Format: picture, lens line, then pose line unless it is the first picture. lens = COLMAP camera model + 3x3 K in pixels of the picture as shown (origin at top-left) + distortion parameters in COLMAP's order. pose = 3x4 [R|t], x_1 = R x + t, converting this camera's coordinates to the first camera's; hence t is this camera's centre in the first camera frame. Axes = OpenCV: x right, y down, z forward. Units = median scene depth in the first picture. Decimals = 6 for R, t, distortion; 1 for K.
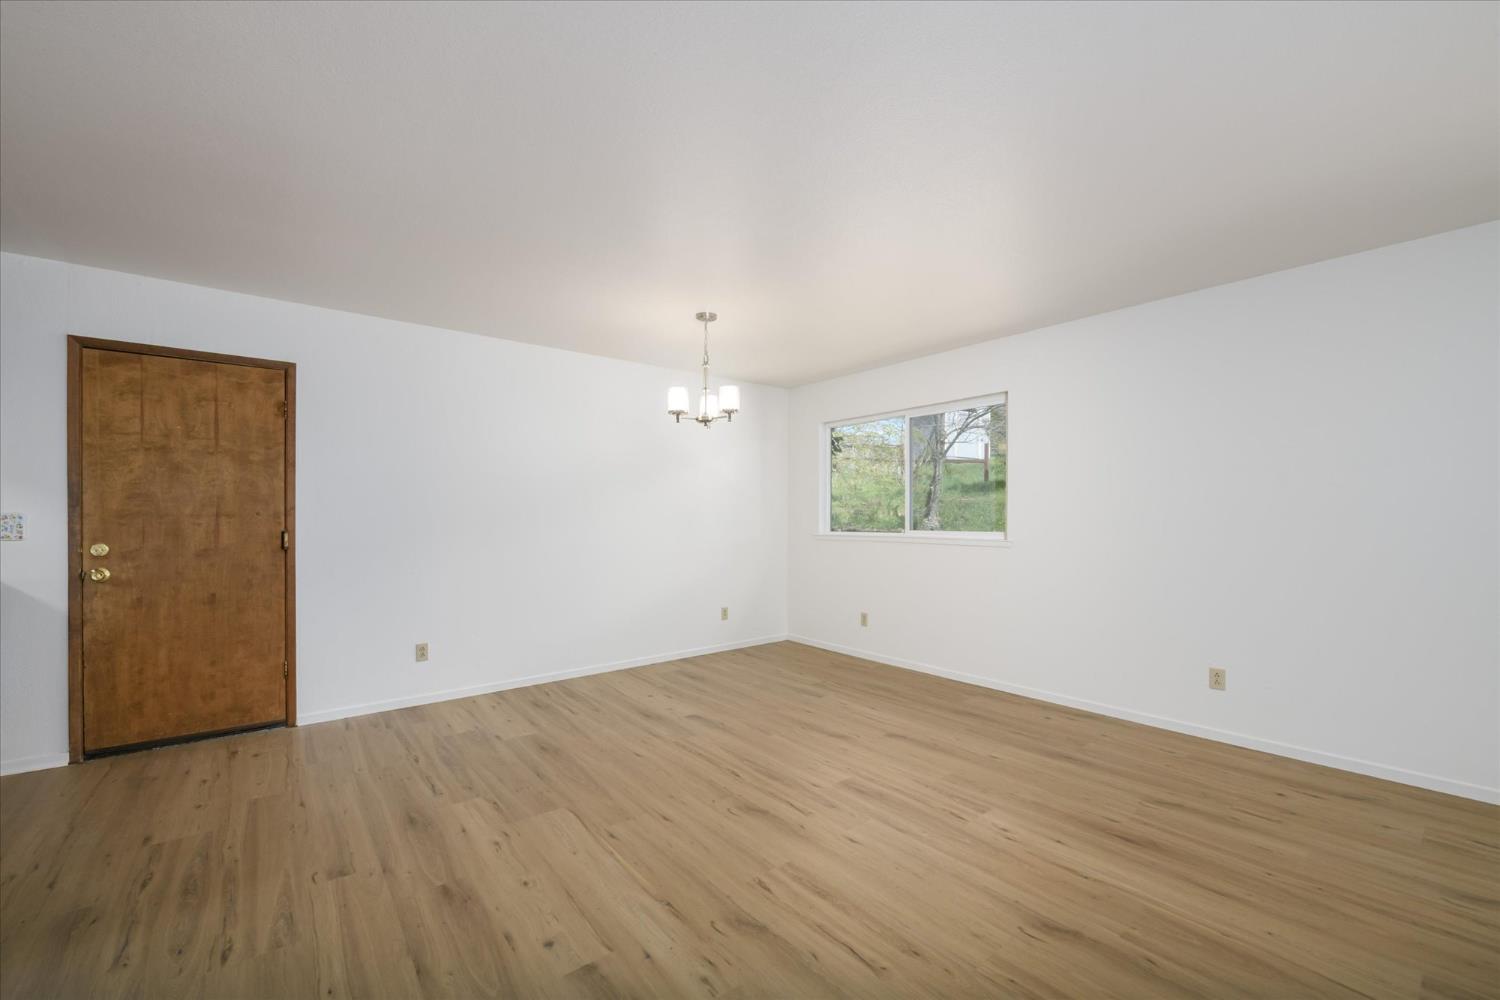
lens RADIAL K [[604.0, 0, 781.5], [0, 604.0, 534.8], [0, 0, 1]] dist [-0.009680, -0.000361]
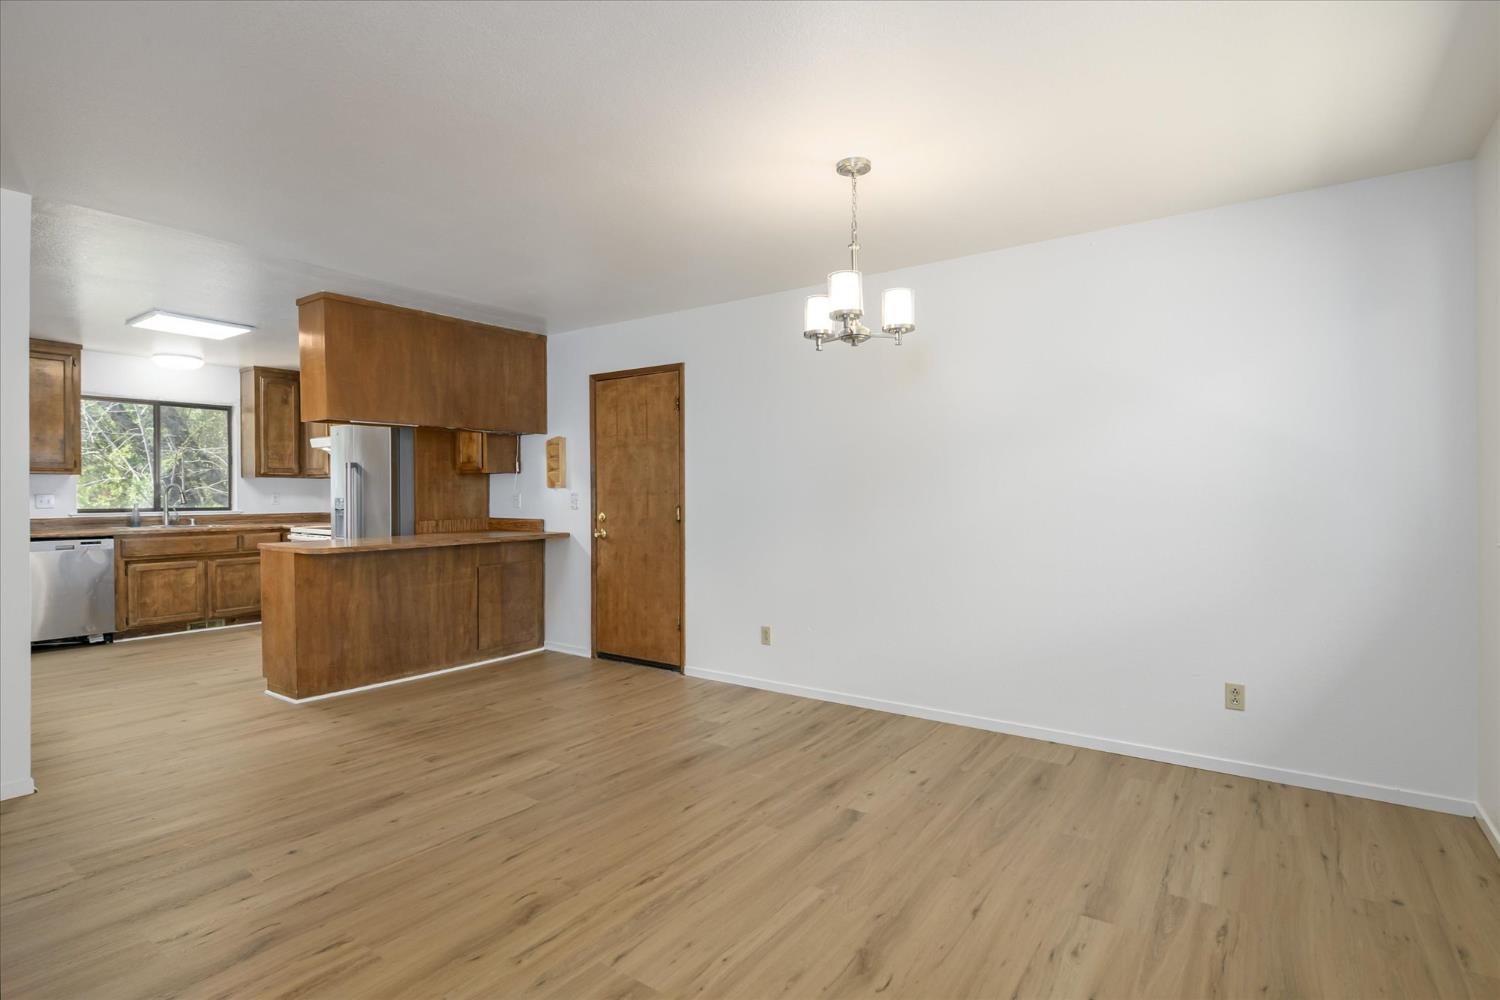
lens RADIAL K [[797.4, 0, 808.9], [0, 797.4, 515.6], [0, 0, 1]] dist [0.002667, -0.000321]
pose [[0.223087, 0.026719, -0.974432, 0.783047], [-0.028708, 0.999371, 0.020830, -0.029601], [0.974376, 0.023327, 0.223714, 0.930460]]
